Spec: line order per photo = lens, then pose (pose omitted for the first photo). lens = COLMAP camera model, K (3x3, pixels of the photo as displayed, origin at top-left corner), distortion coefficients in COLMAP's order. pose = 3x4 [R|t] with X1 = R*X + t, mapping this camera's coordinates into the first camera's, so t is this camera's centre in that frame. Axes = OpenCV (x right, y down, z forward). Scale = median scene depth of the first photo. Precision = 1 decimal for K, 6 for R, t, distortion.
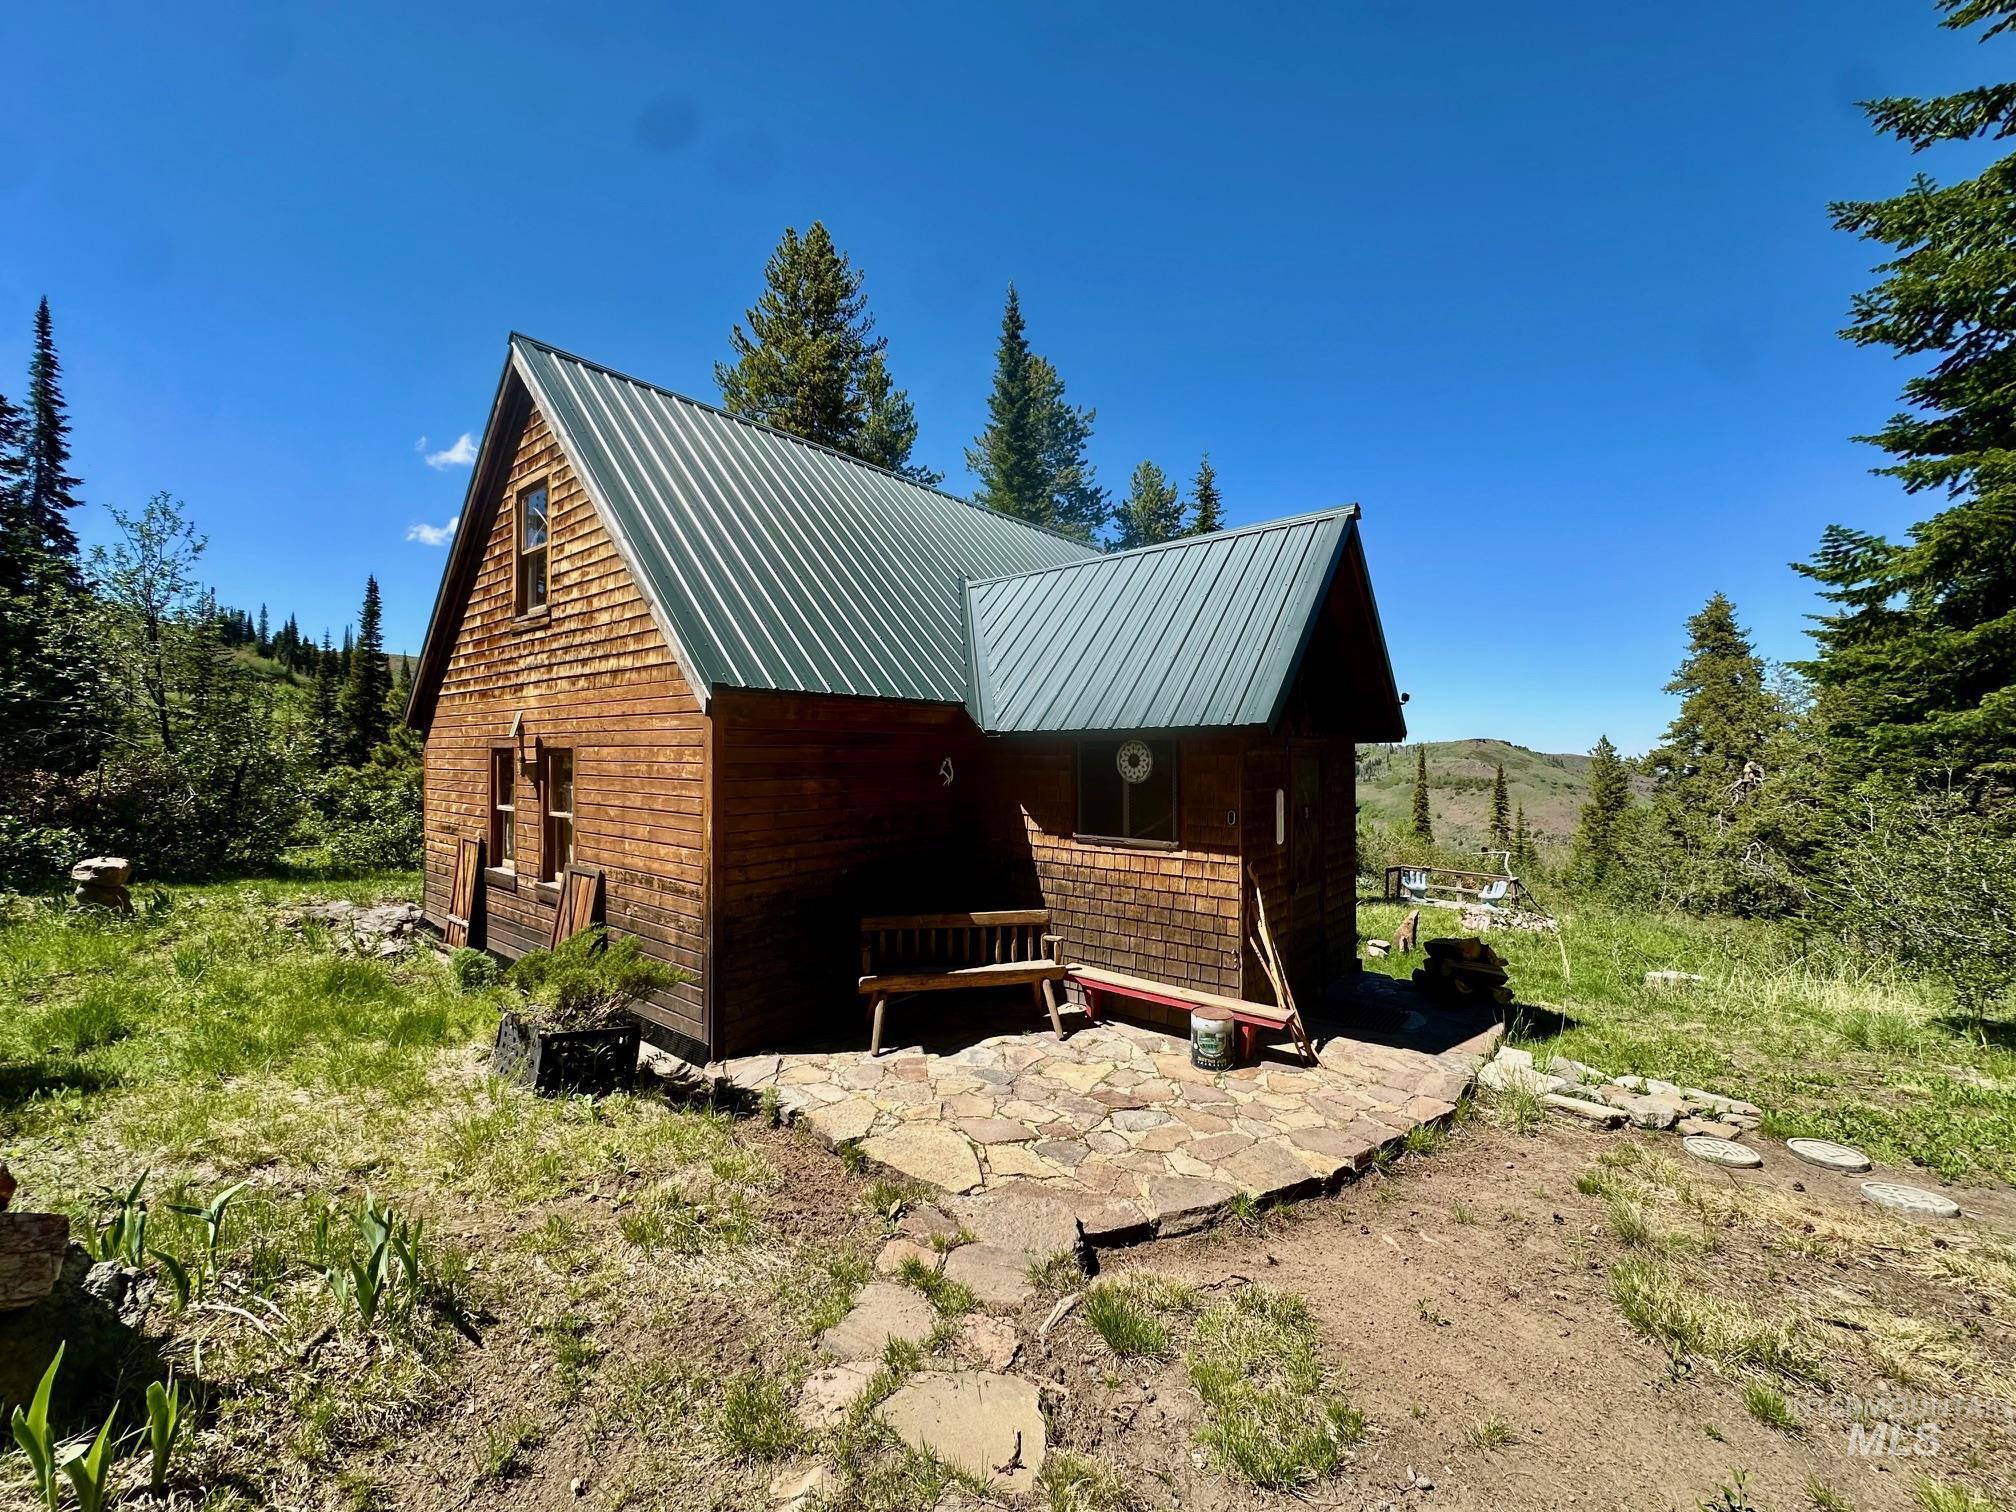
lens RADIAL K [[824.0, 0, 1035.9], [0, 824.0, 749.1], [0, 0, 1]] dist [-0.001313, -0.000318]
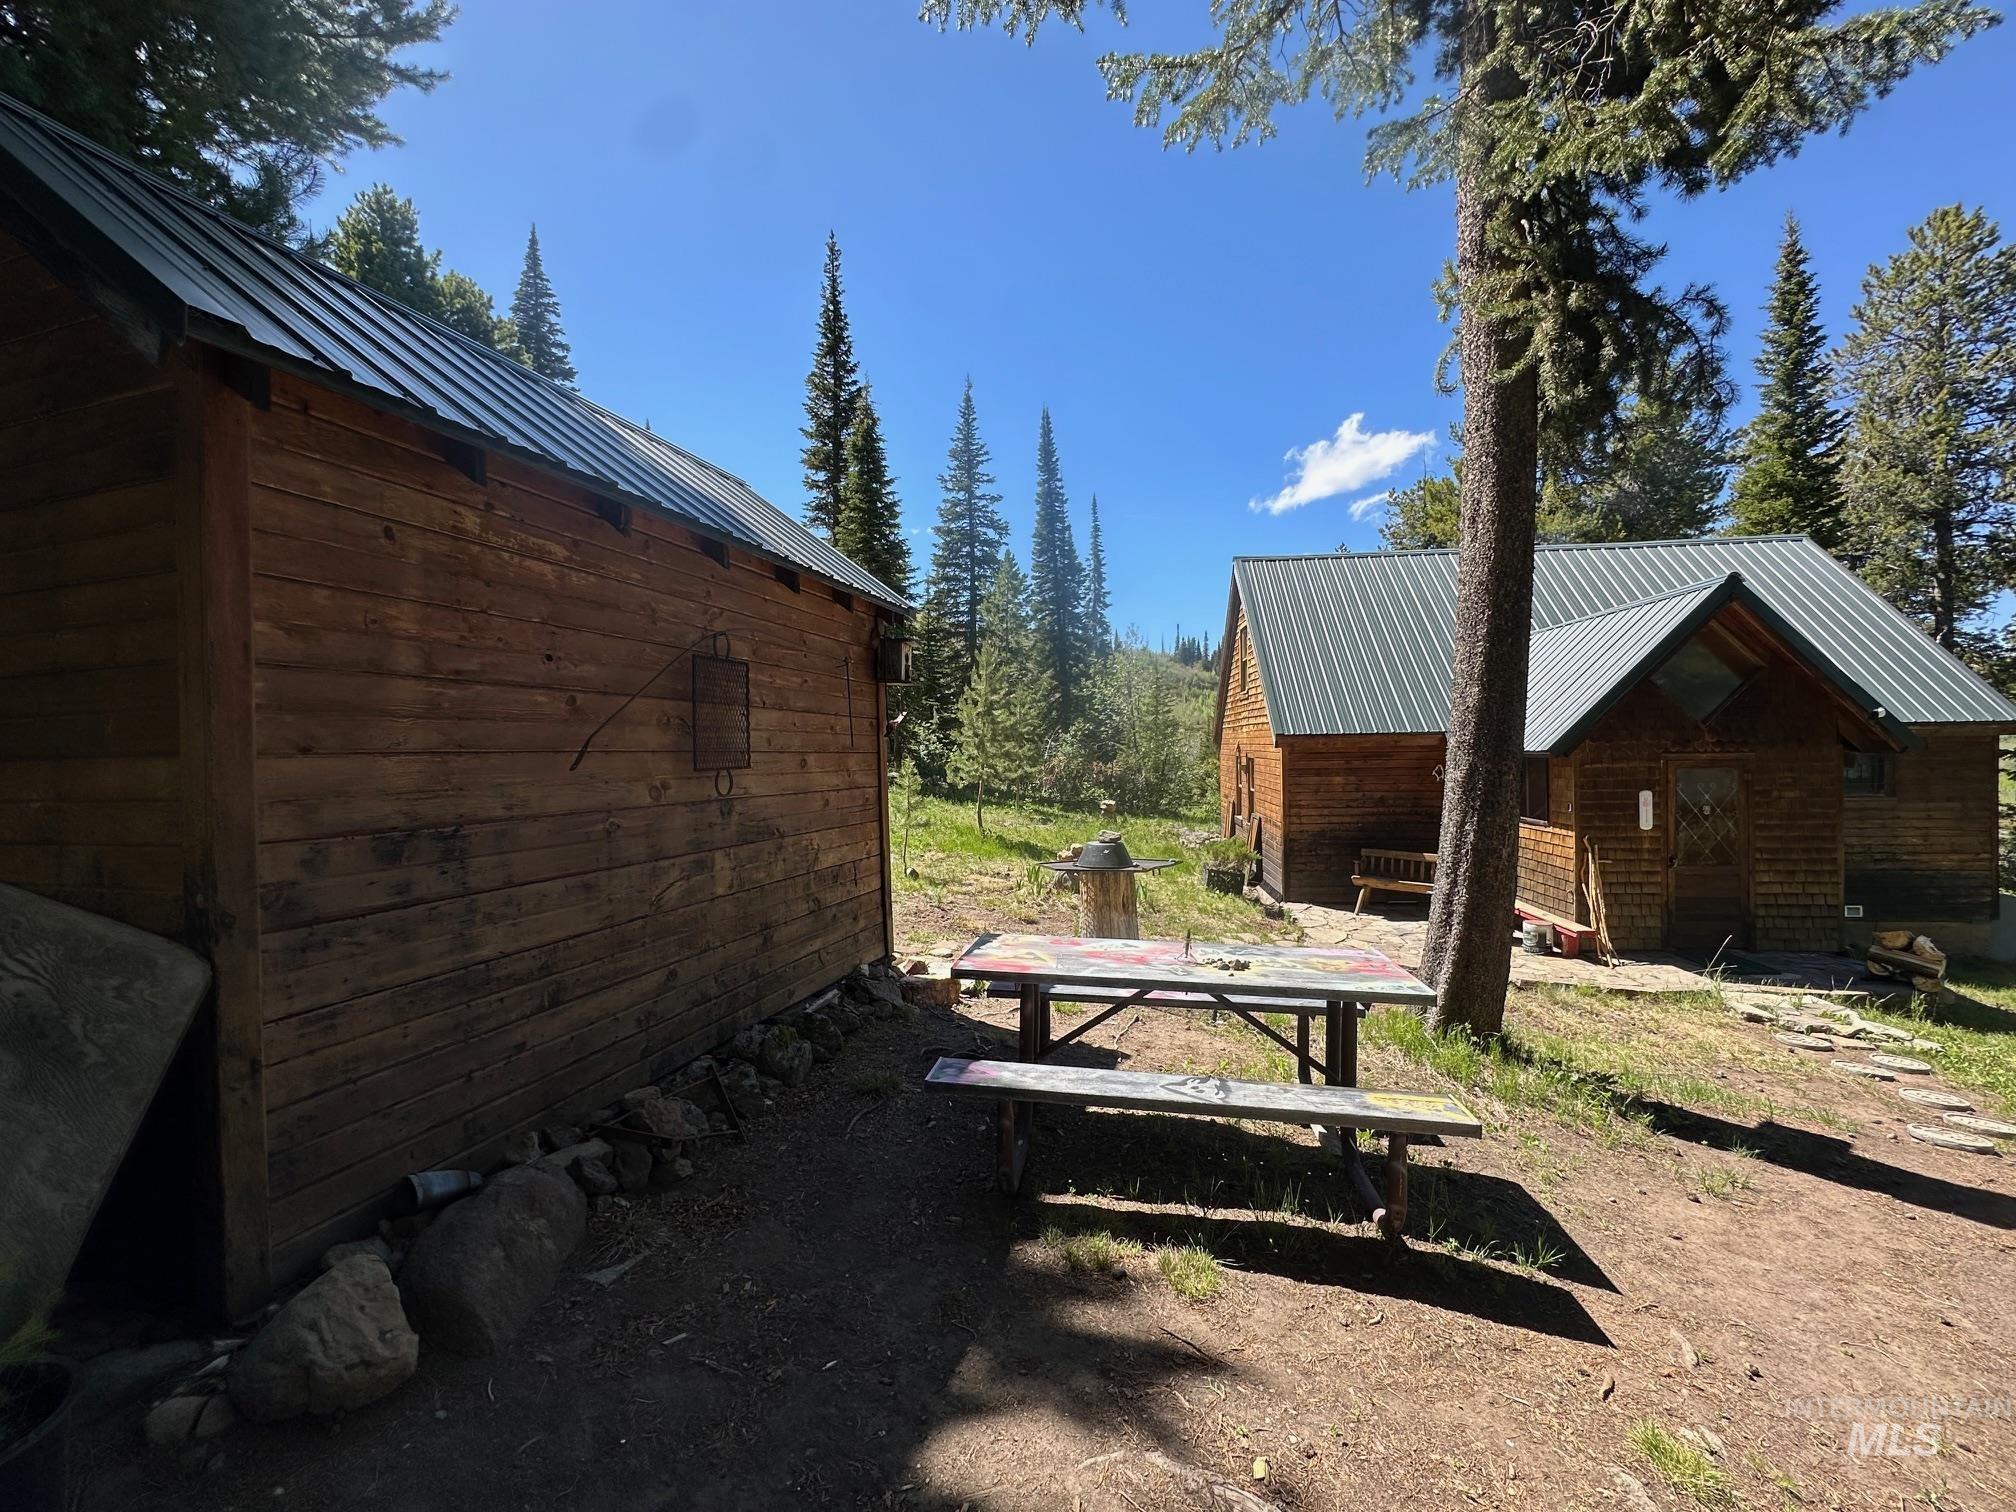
lens RADIAL K [[1029.4, 0, 1008.0], [0, 1029.4, 756.0], [0, 0, 1]] dist [-0.003183, -0.000031]
pose [[0.560511, 0.008347, -0.828105, 1.268516], [0.018518, 0.999573, 0.022610, -0.078459], [0.827940, -0.028008, 0.560117, -0.992340]]
